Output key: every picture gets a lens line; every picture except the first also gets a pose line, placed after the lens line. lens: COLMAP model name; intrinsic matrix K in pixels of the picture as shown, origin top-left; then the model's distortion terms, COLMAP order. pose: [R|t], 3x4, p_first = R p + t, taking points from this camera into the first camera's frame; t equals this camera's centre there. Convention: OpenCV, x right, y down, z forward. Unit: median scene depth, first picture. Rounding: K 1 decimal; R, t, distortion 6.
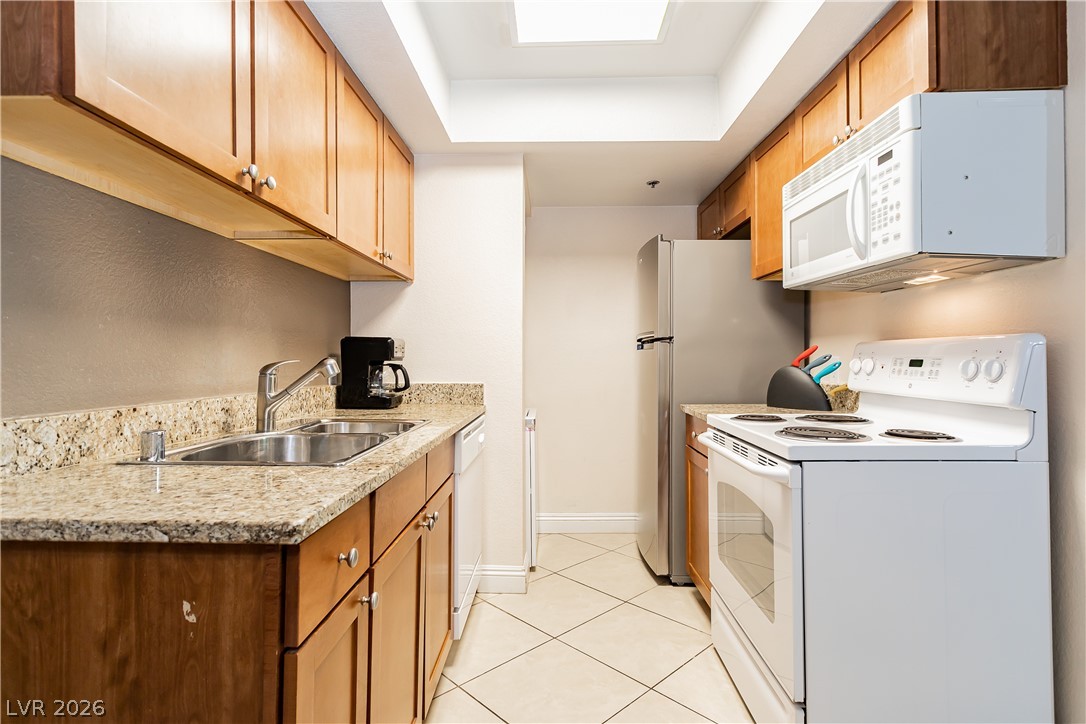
lens RADIAL K [[537.5, 0, 544.9], [0, 537.5, 353.6], [0, 0, 1]] dist [0.004816, 0.000368]
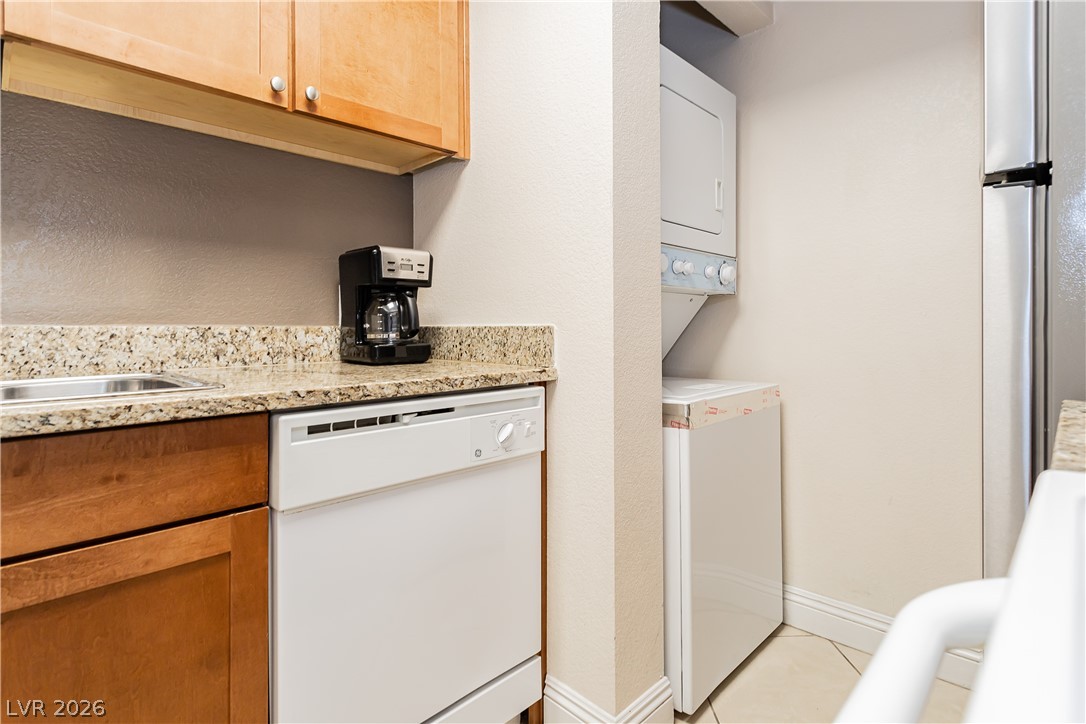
lens RADIAL K [[543.8, 0, 556.6], [0, 543.8, 329.6], [0, 0, 1]] dist [0.003247, 0.000654]
pose [[0.734702, 0.000213, -0.678390, 0.374610], [0.011886, 0.999842, 0.013187, 0.080670], [0.678286, -0.017752, 0.734583, 0.964573]]
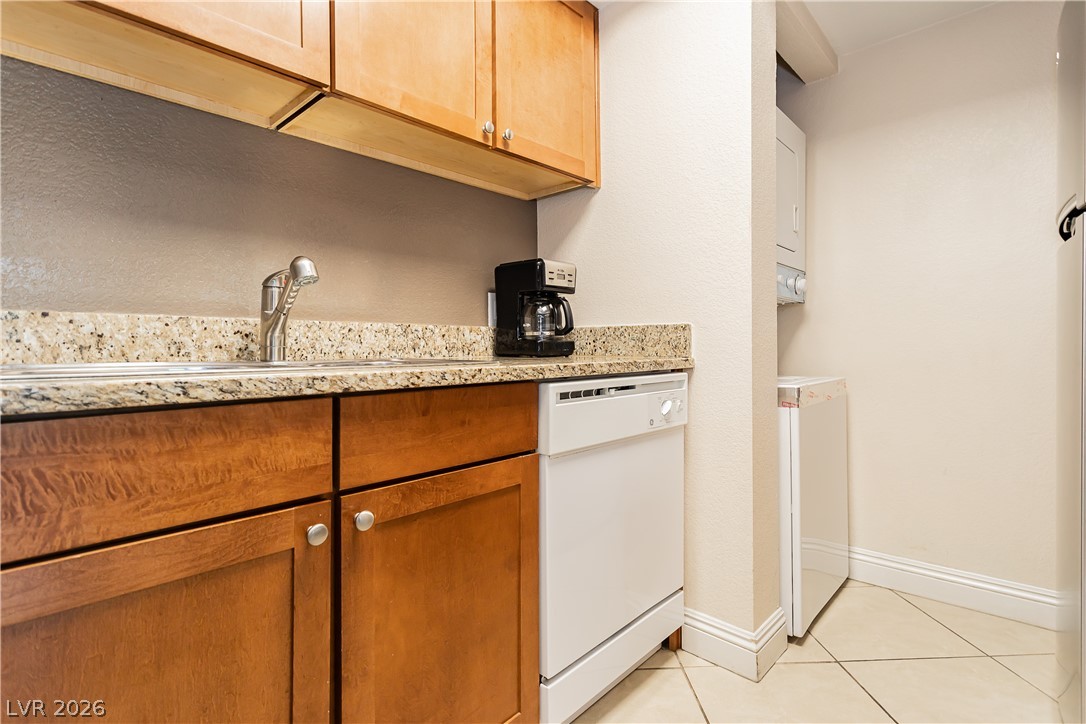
lens RADIAL K [[526.8, 0, 554.7], [0, 526.8, 347.6], [0, 0, 1]] dist [0.000311, 0.000520]
pose [[0.754039, -0.000433, -0.656830, 0.268007], [0.011928, 0.999844, 0.013034, 0.113493], [0.656722, -0.017663, 0.753926, 0.664903]]
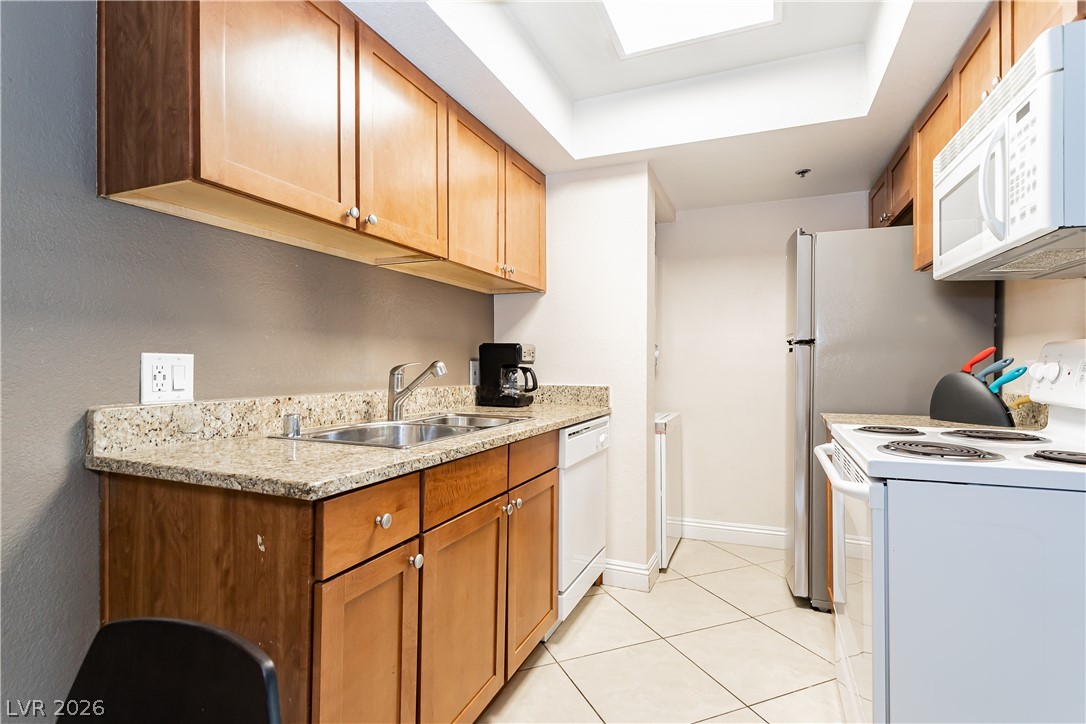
lens RADIAL K [[532.6, 0, 552.5], [0, 532.6, 362.4], [0, 0, 1]] dist [0.003842, 0.001377]
pose [[0.934430, 0.002061, -0.356141, 0.235313], [0.000424, 0.999976, 0.006899, 0.003591], [0.356146, -0.006597, 0.934407, -0.002485]]
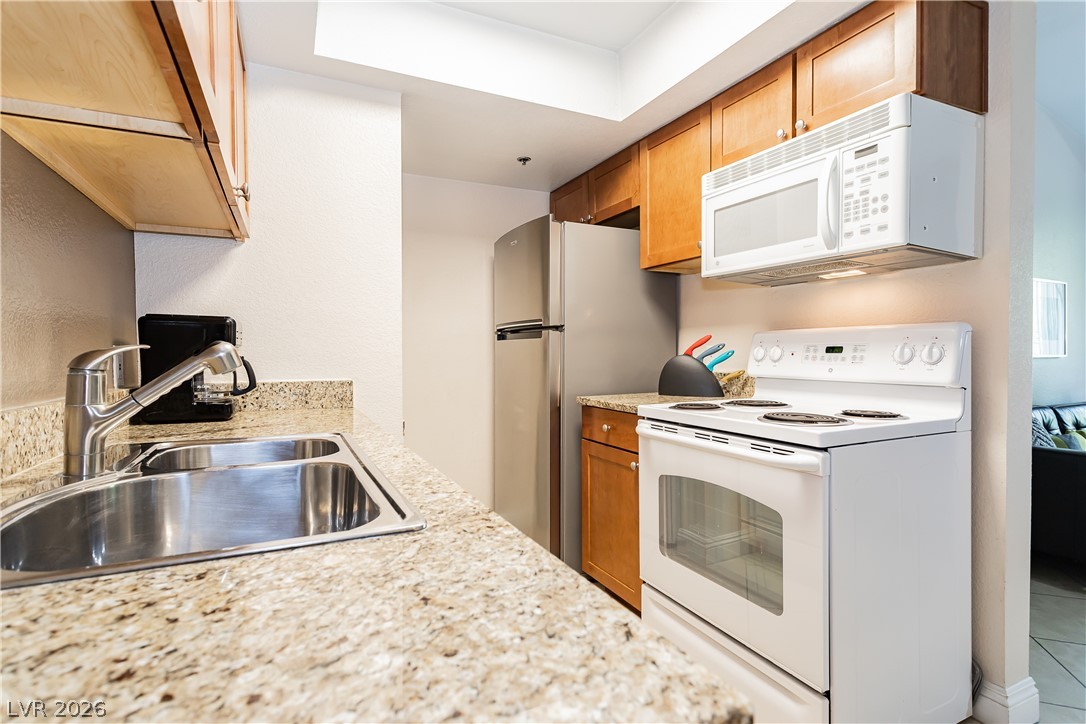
lens RADIAL K [[525.5, 0, 541.7], [0, 525.5, 359.1], [0, 0, 1]] dist [0.002283, 0.000606]
pose [[0.889550, -0.008335, 0.456761, -0.336071], [-0.000468, 0.999816, 0.019158, 0.016608], [-0.456837, -0.017256, 0.889383, 0.314560]]
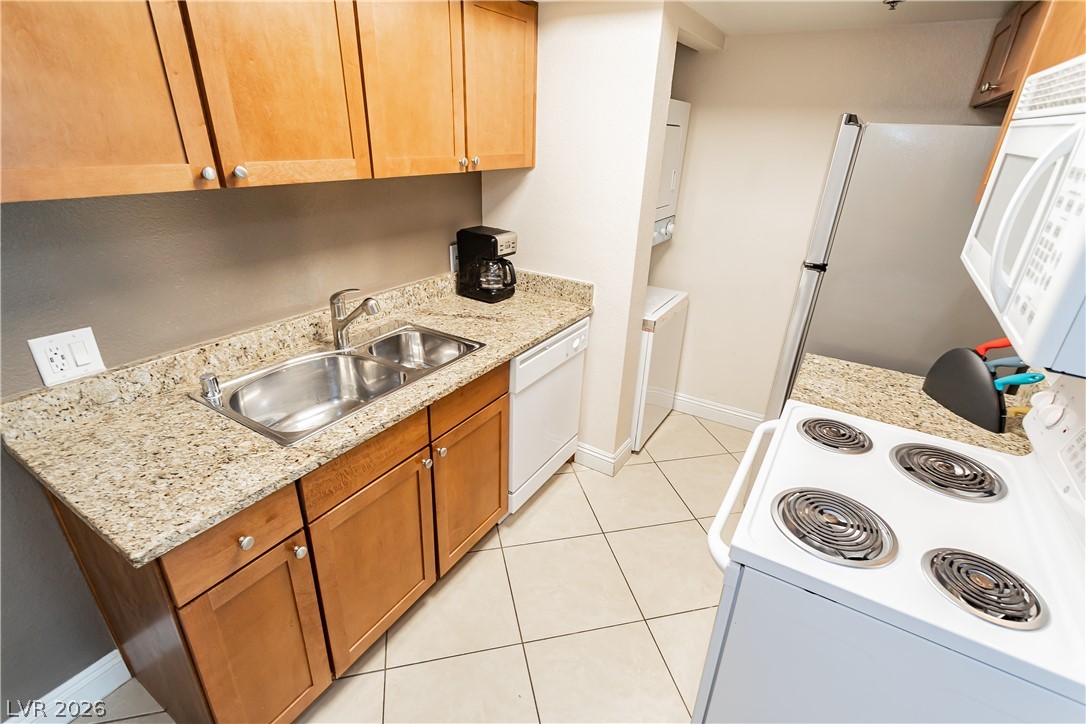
lens RADIAL K [[511.0, 0, 545.9], [0, 511.0, 368.0], [0, 0, 1]] dist [0.004697, 0.000543]
pose [[0.862921, 0.241653, -0.443815, 0.397339], [-0.031925, 0.902567, 0.429365, -0.311056], [0.504330, -0.356339, 0.786558, 0.282257]]
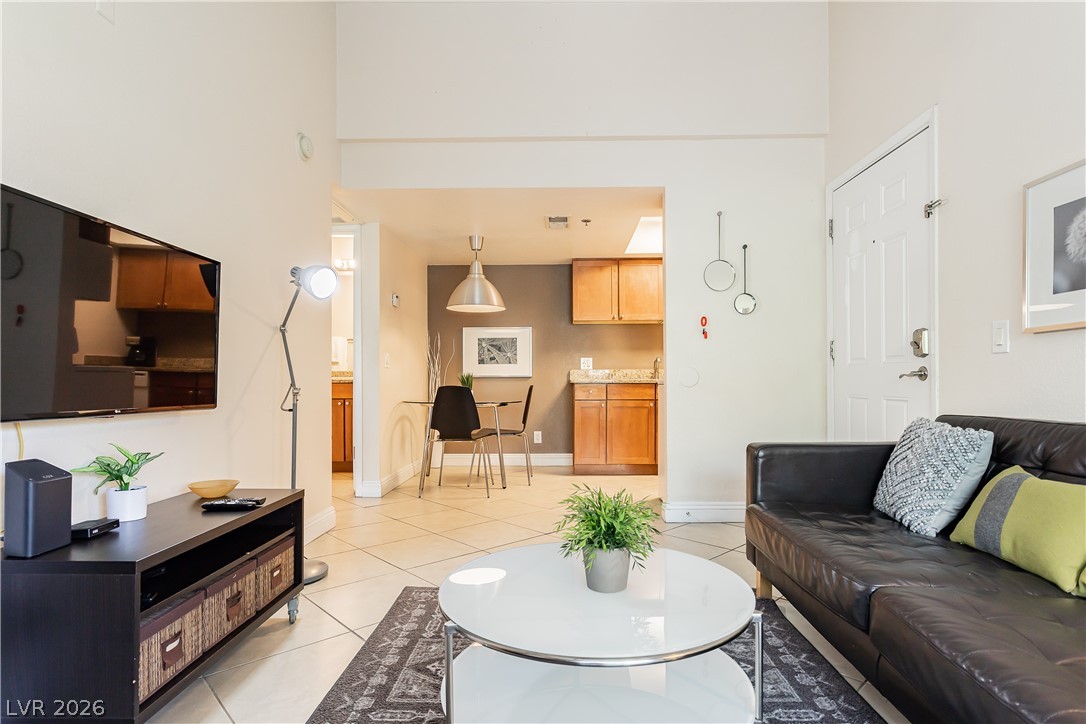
lens RADIAL K [[564.9, 0, 555.1], [0, 564.9, 380.7], [0, 0, 1]] dist [0.001492, 0.001334]
pose [[0.006009, 0.001596, -0.999981, 2.924913], [0.014676, 0.999891, 0.001684, 0.130650], [0.999874, -0.014686, 0.005984, 0.320790]]
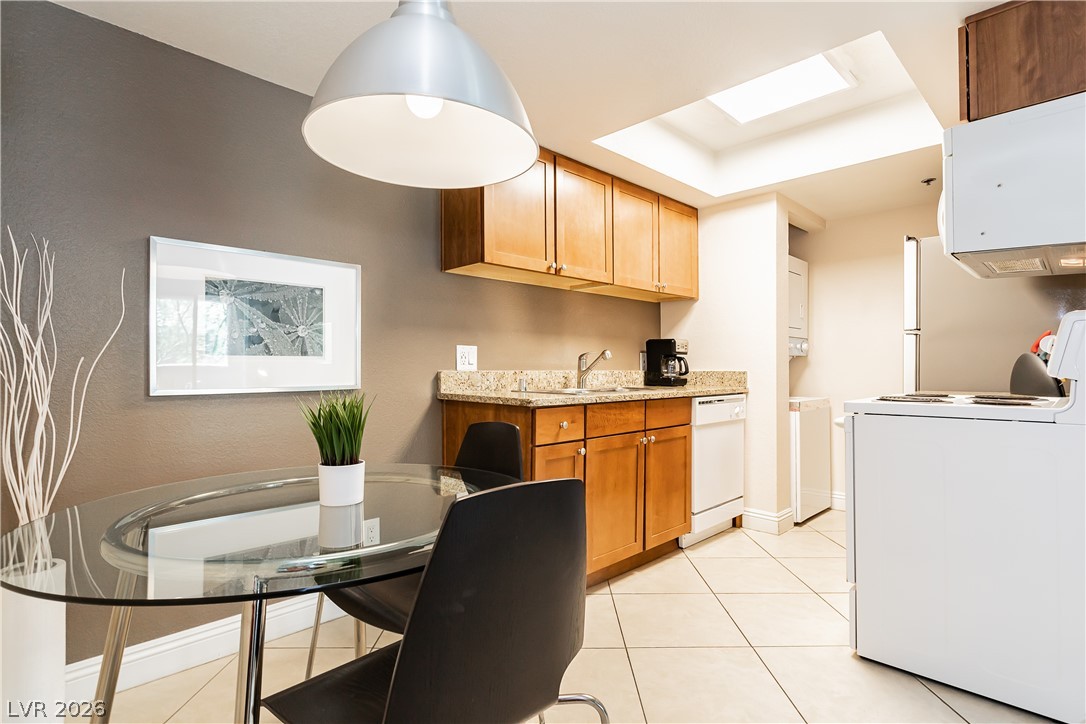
lens RADIAL K [[543.2, 0, 558.7], [0, 543.2, 369.3], [0, 0, 1]] dist [-0.001520, 0.000371]
pose [[0.730728, 0.001270, -0.682668, 0.714579], [0.008603, 0.999902, 0.011069, 0.049846], [0.682615, -0.013961, 0.730645, -0.453698]]
